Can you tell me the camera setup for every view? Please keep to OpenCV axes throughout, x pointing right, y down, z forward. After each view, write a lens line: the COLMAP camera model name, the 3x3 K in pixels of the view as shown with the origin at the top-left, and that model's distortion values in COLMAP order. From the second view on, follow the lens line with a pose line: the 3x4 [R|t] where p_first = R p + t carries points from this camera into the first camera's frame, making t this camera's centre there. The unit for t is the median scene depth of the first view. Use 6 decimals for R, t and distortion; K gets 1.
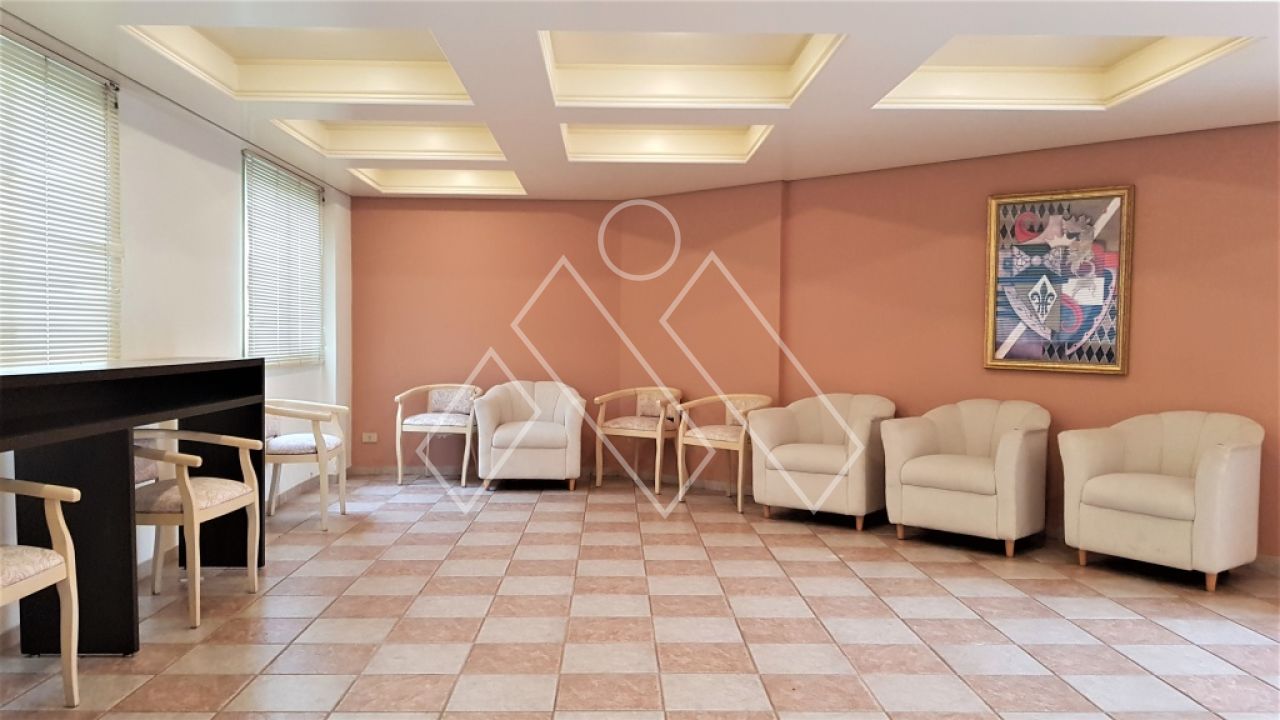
lens RADIAL K [[983.7, 0, 640.0], [0, 983.7, 360.0], [0, 0, 1]] dist [0.060684, -0.003329]
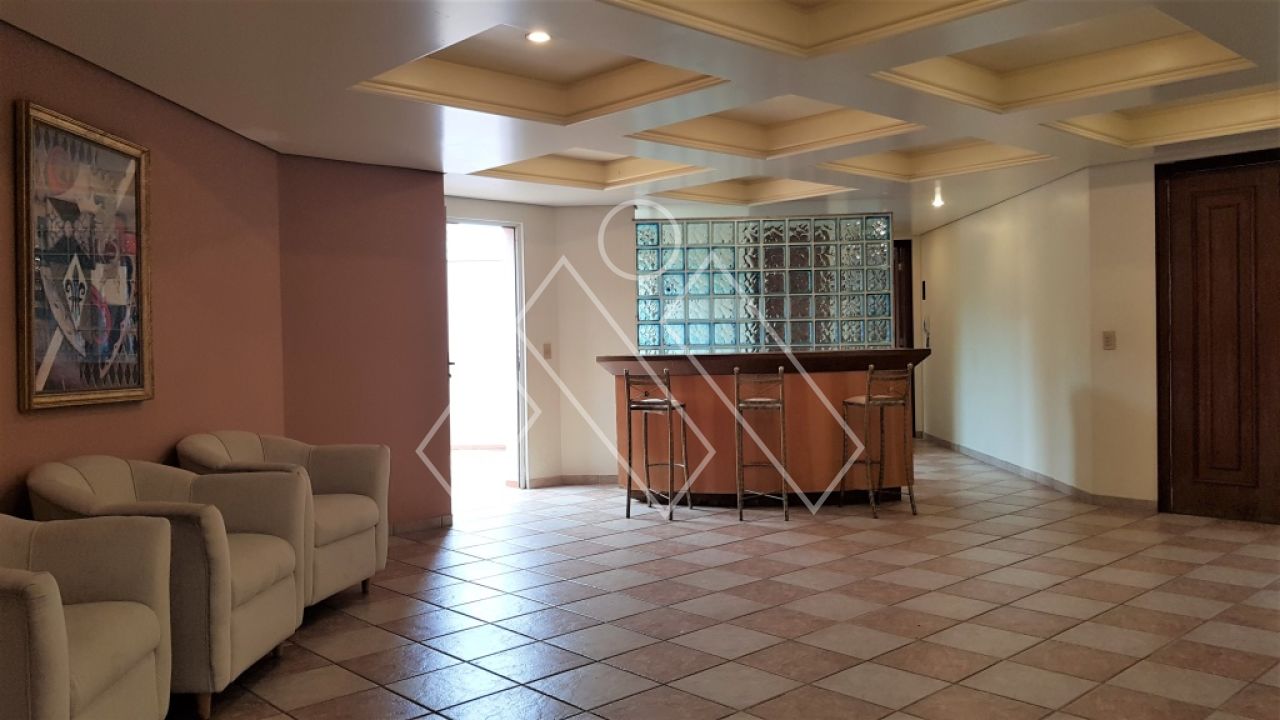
lens RADIAL K [[983.7, 0, 640.0], [0, 983.7, 360.0], [0, 0, 1]] dist [0.060684, -0.003329]
pose [[-0.648450, -0.017845, 0.761048, -0.311197], [0.031902, 0.998210, 0.050587, -0.039399], [-0.760589, 0.057082, -0.646720, 1.153664]]
